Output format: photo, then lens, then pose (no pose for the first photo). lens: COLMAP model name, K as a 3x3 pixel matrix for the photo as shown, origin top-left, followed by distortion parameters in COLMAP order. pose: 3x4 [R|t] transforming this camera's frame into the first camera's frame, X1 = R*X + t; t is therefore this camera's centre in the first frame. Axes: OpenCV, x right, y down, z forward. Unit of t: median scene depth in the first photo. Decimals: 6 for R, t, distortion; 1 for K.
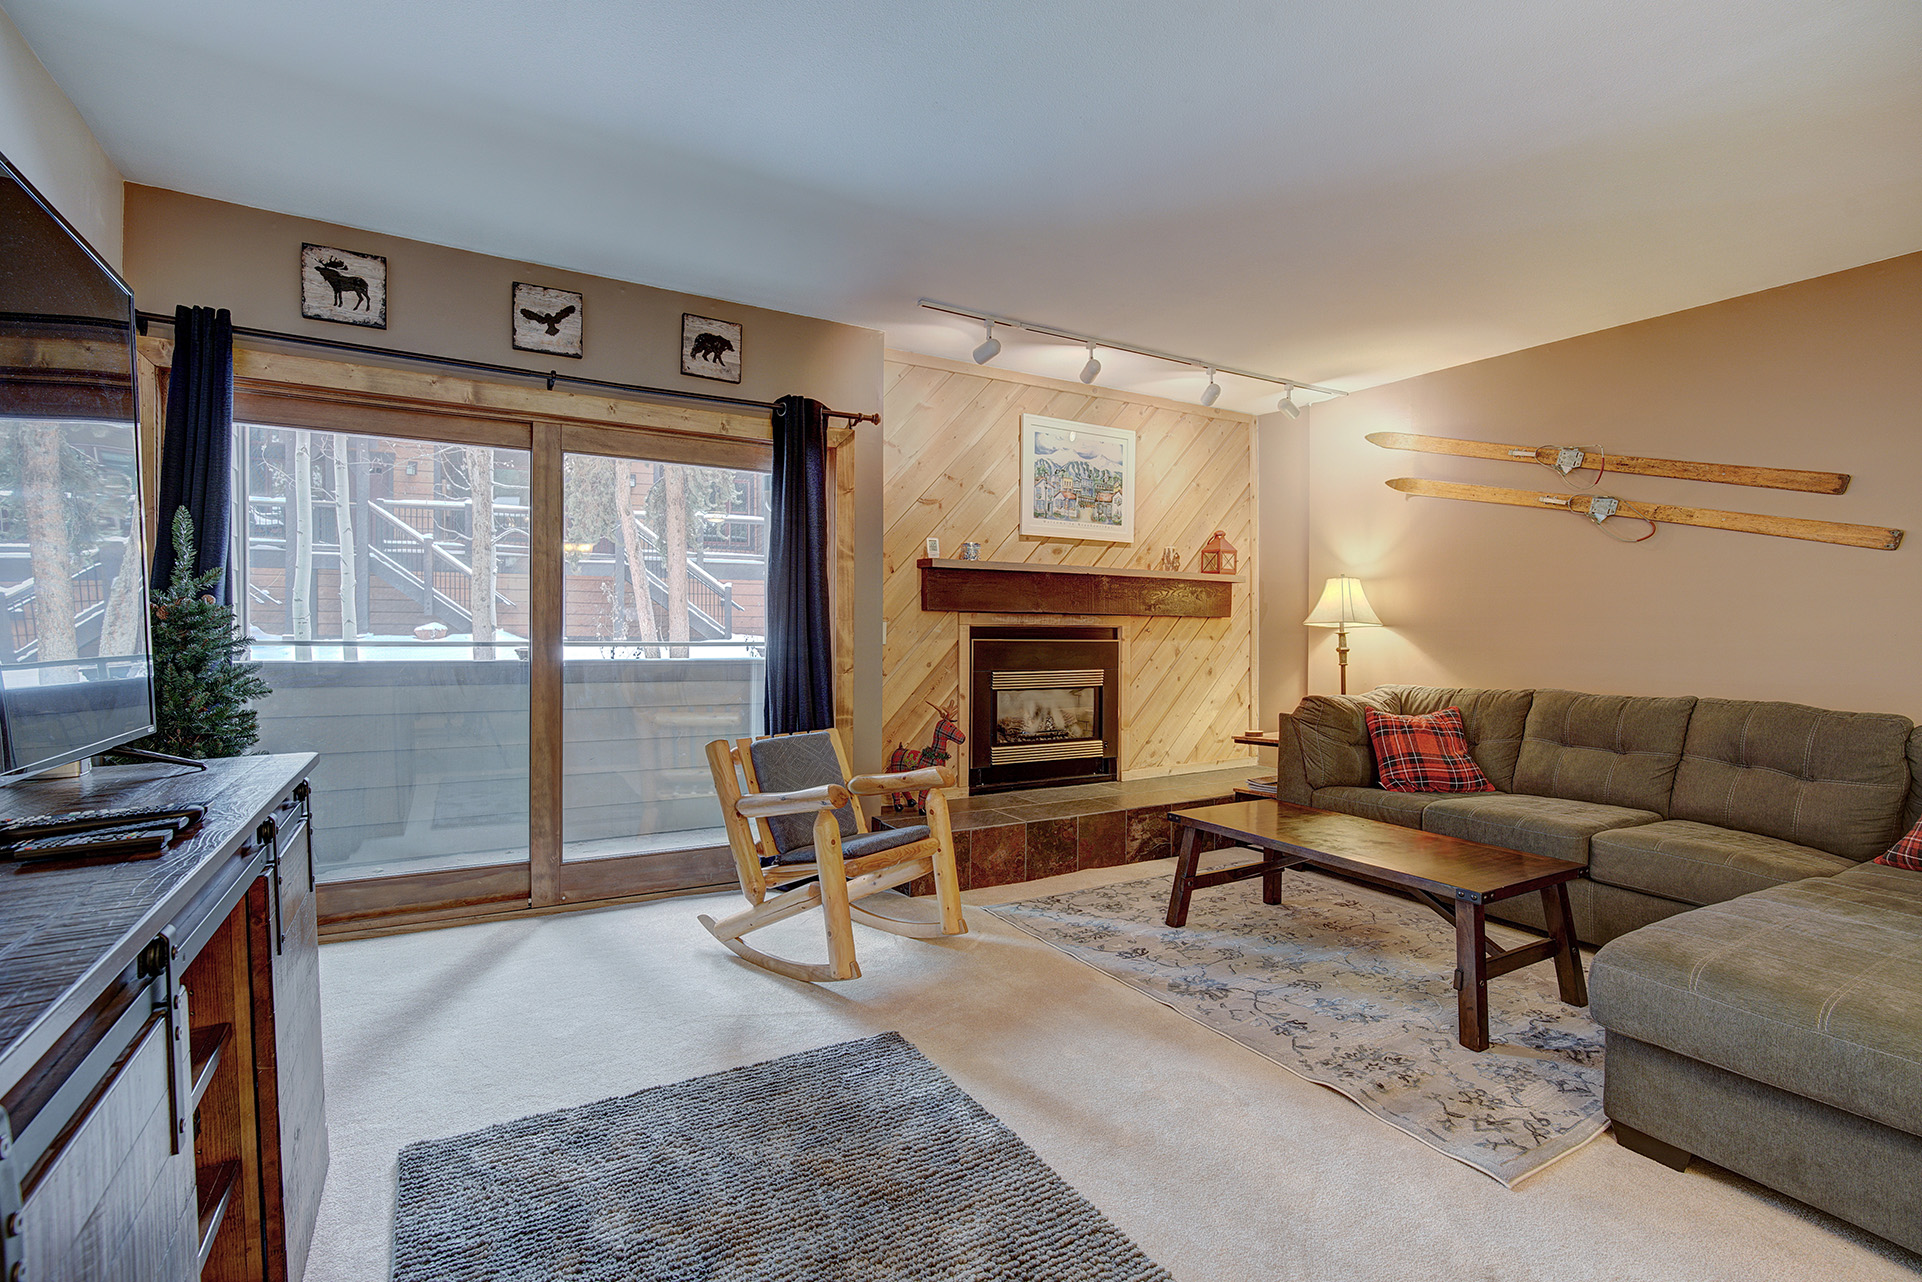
lens RADIAL K [[875.6, 0, 935.8], [0, 875.6, 626.8], [0, 0, 1]] dist [-0.009859, 0.000033]
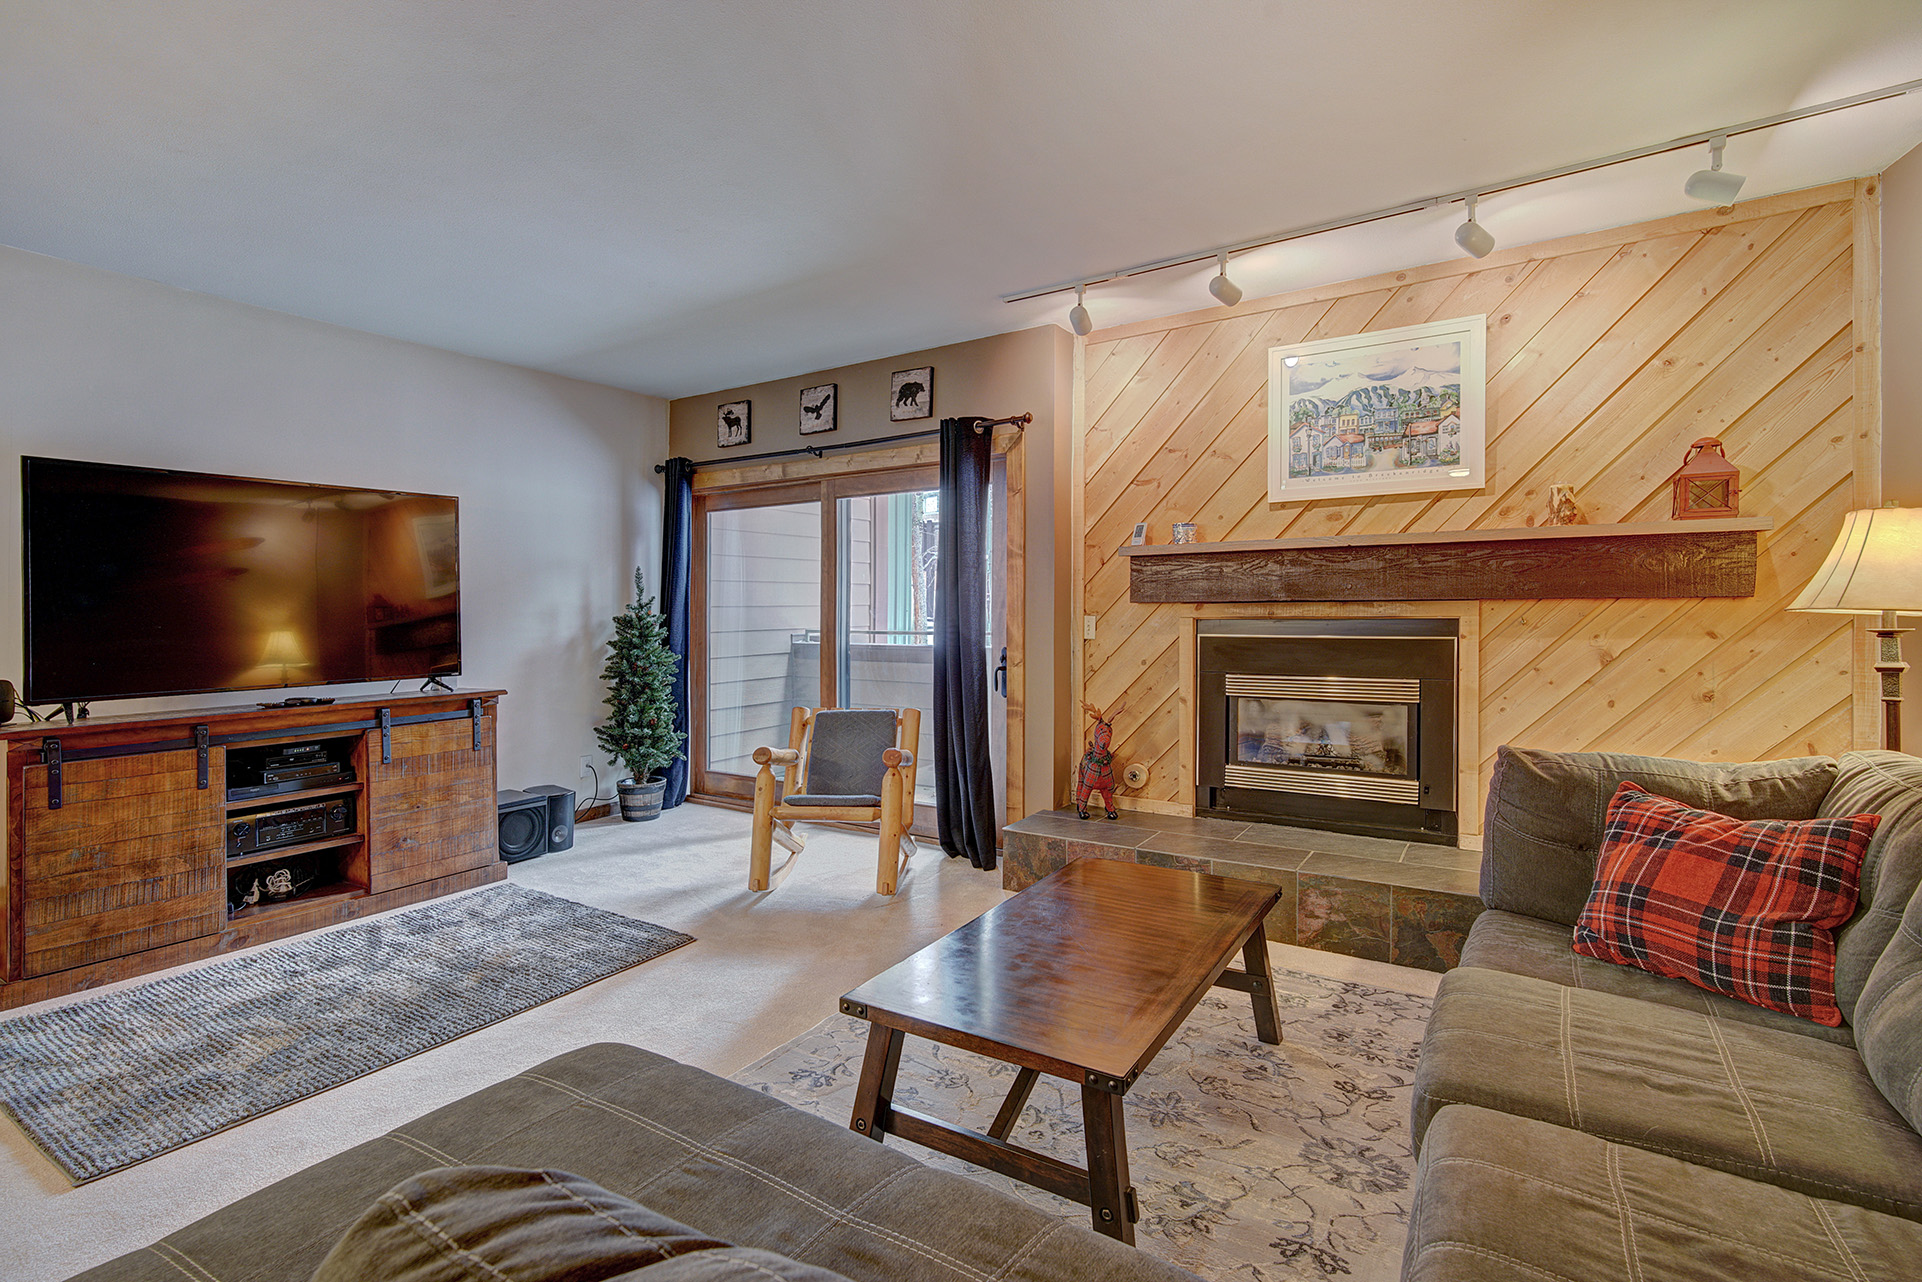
lens RADIAL K [[899.2, 0, 957.6], [0, 899.2, 626.3], [0, 0, 1]] dist [0.001576, -0.000076]
pose [[0.456191, 0.004272, -0.889872, 0.732869], [0.016285, 0.999781, 0.013148, -0.009666], [0.889733, -0.020490, 0.456022, 0.398253]]
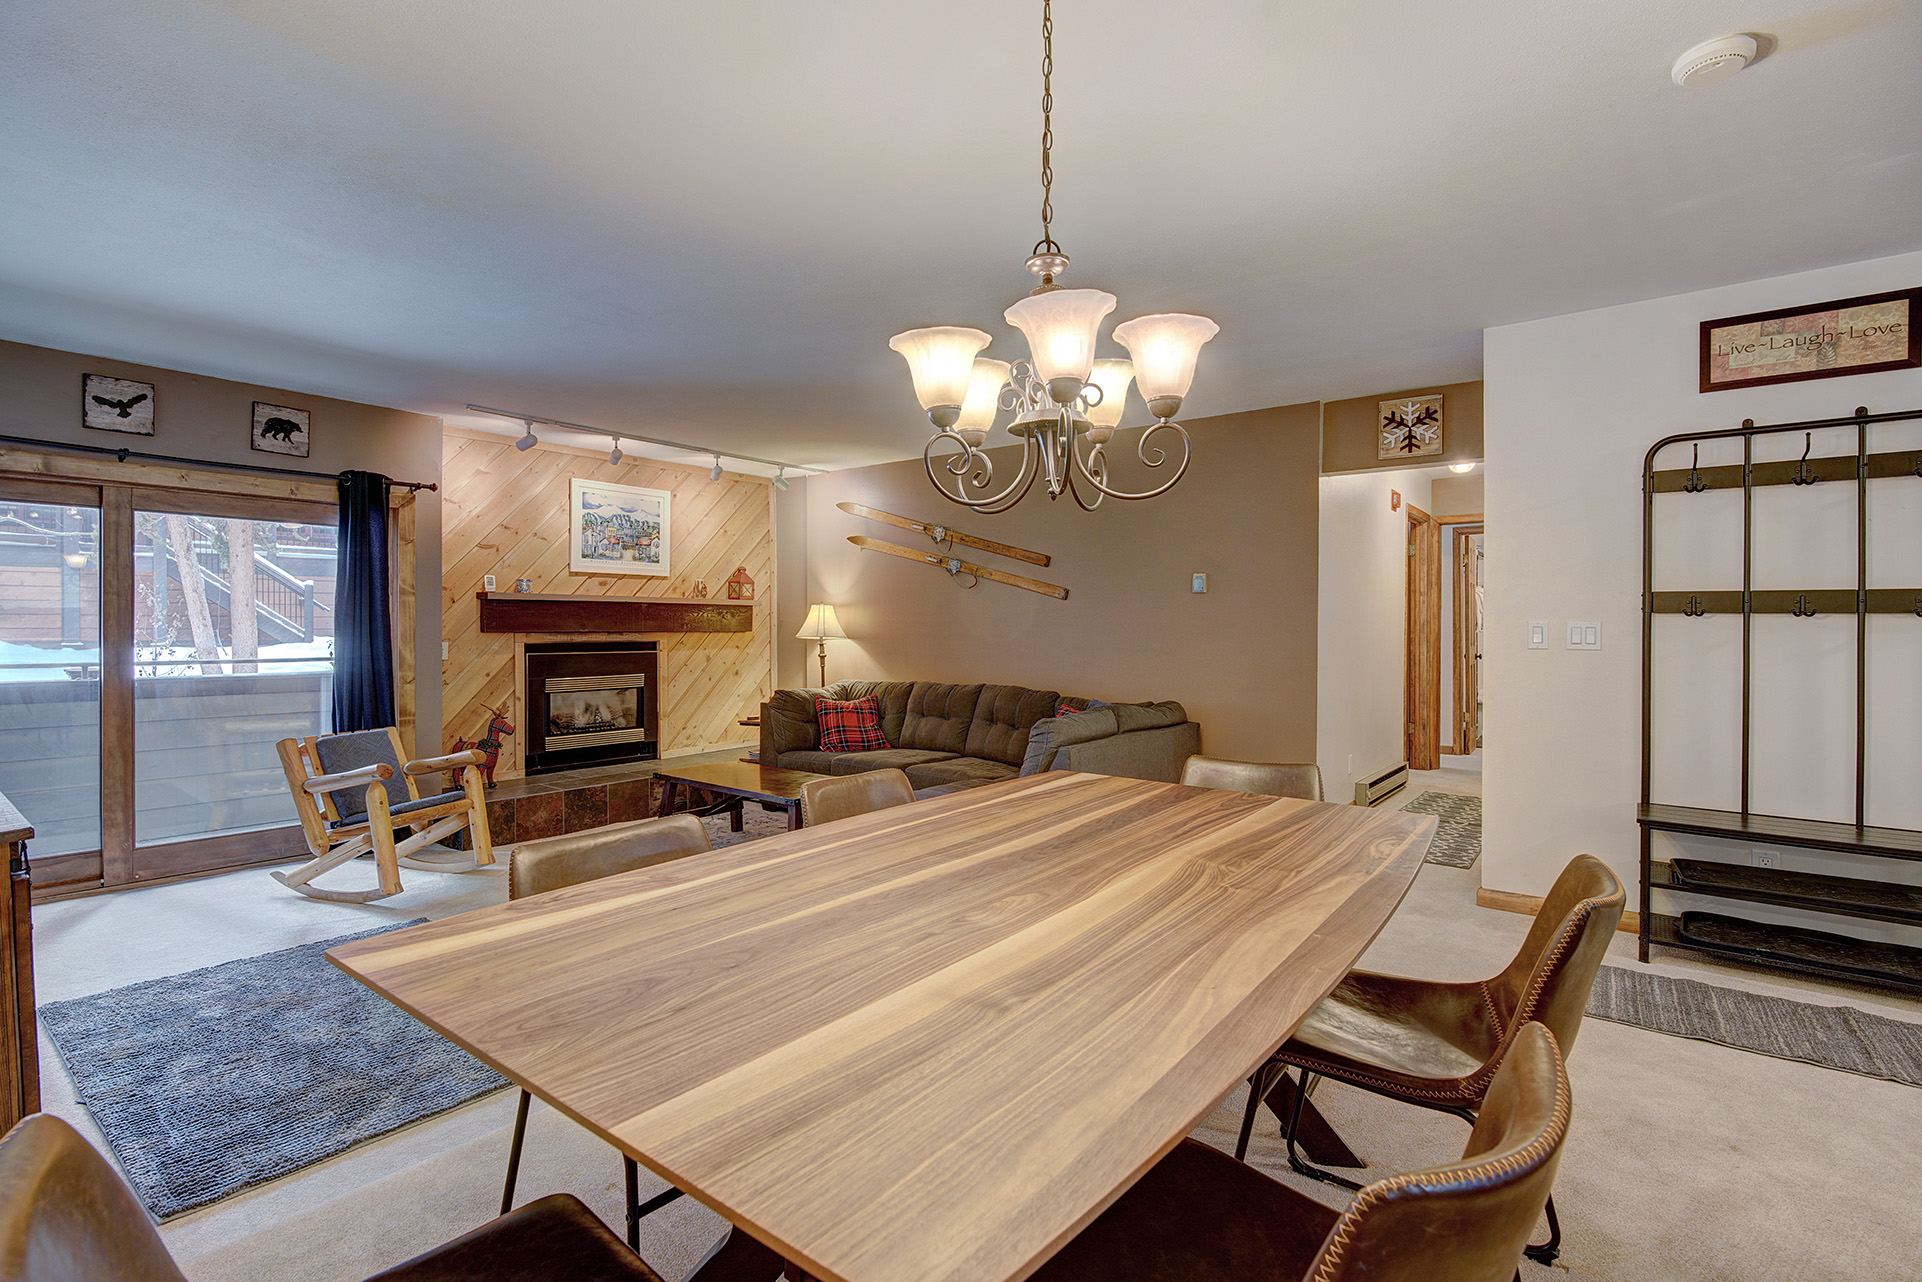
lens RADIAL K [[896.7, 0, 939.9], [0, 896.7, 621.4], [0, 0, 1]] dist [-0.001116, 0.001253]
pose [[0.929092, -0.004208, 0.369824, 0.120895], [0.003618, 0.999991, 0.002288, -0.034734], [-0.369830, -0.000788, 0.929099, -0.453120]]
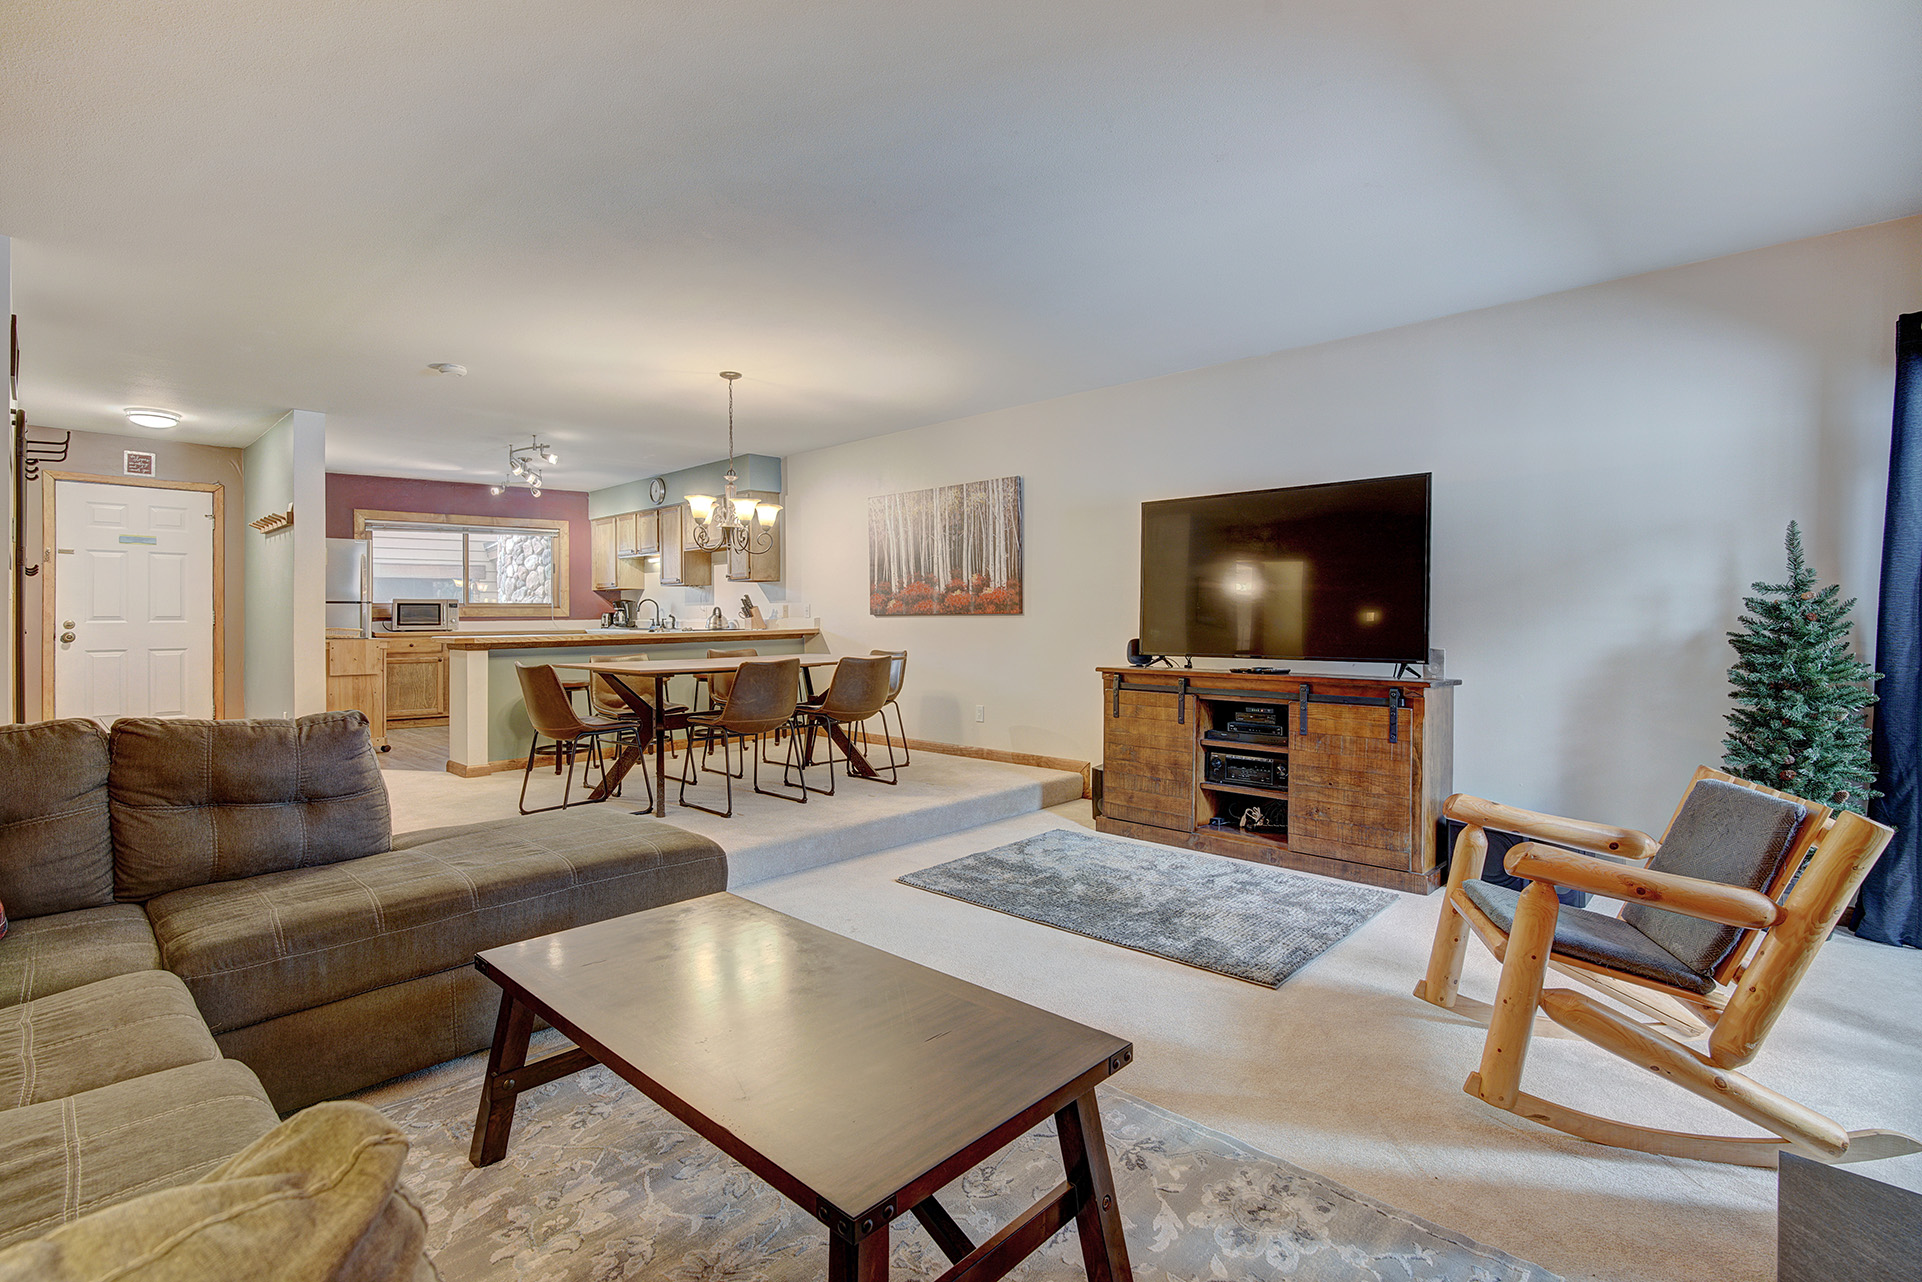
lens RADIAL K [[896.7, 0, 939.9], [0, 896.7, 621.4], [0, 0, 1]] dist [-0.001116, 0.001253]
pose [[-0.961474, -0.008881, -0.274753, 0.355628], [-0.008425, 0.999960, -0.002841, 0.010203], [0.274768, -0.000417, -0.961511, 1.072421]]
